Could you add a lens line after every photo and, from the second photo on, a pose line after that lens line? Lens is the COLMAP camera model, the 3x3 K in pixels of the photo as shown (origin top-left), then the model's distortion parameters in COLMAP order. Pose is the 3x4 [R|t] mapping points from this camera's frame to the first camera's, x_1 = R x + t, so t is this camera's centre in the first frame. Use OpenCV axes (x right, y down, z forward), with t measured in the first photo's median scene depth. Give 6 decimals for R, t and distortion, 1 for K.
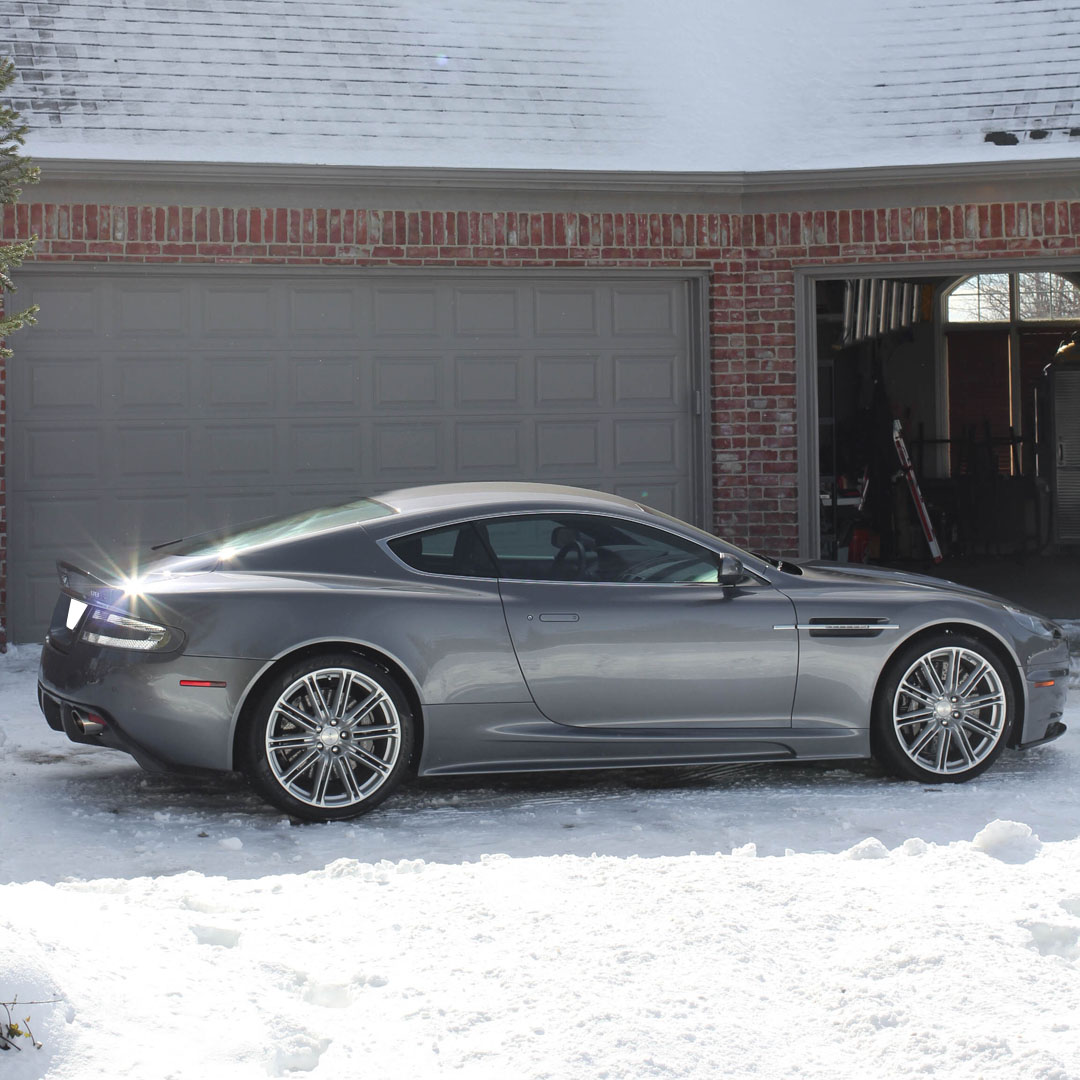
lens RADIAL K [[2431.0, 0, 538.8], [0, 2431.0, 540.1], [0, 0, 1]] dist [-0.014384, -0.250292]
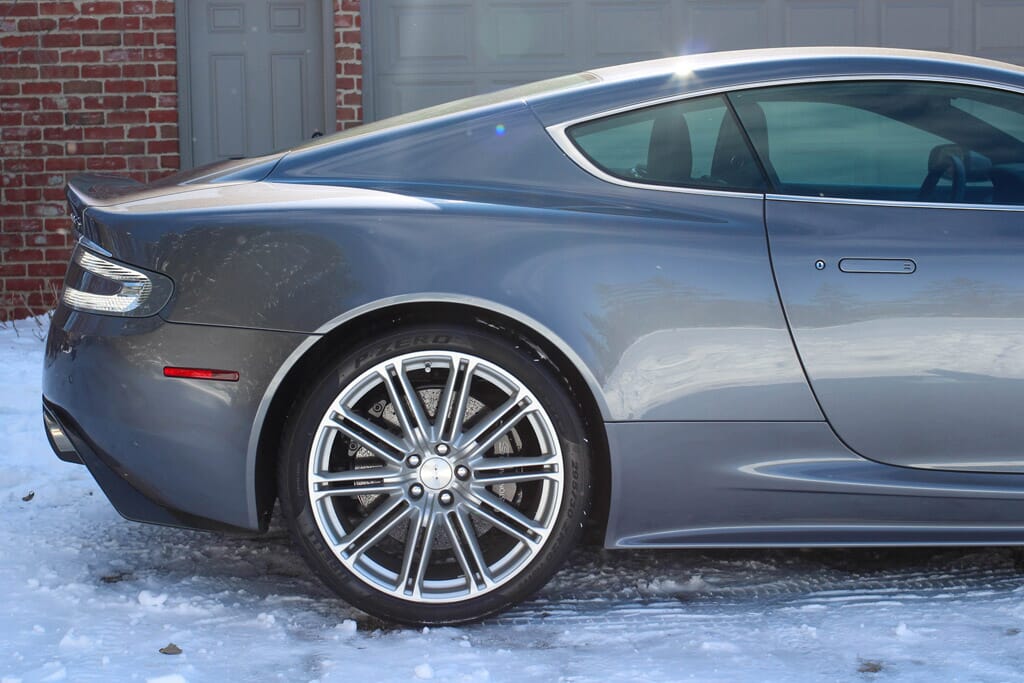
lens RADIAL K [[1613.3, 0, 512.0], [0, 1613.3, 341.5], [0, 0, 1]] dist [-0.074257, -0.055375]
pose [[0.947589, 0.019549, -0.318893, 0.047232], [-0.003505, 0.998702, 0.050806, 0.031898], [0.319472, -0.047026, 0.946428, 0.658776]]
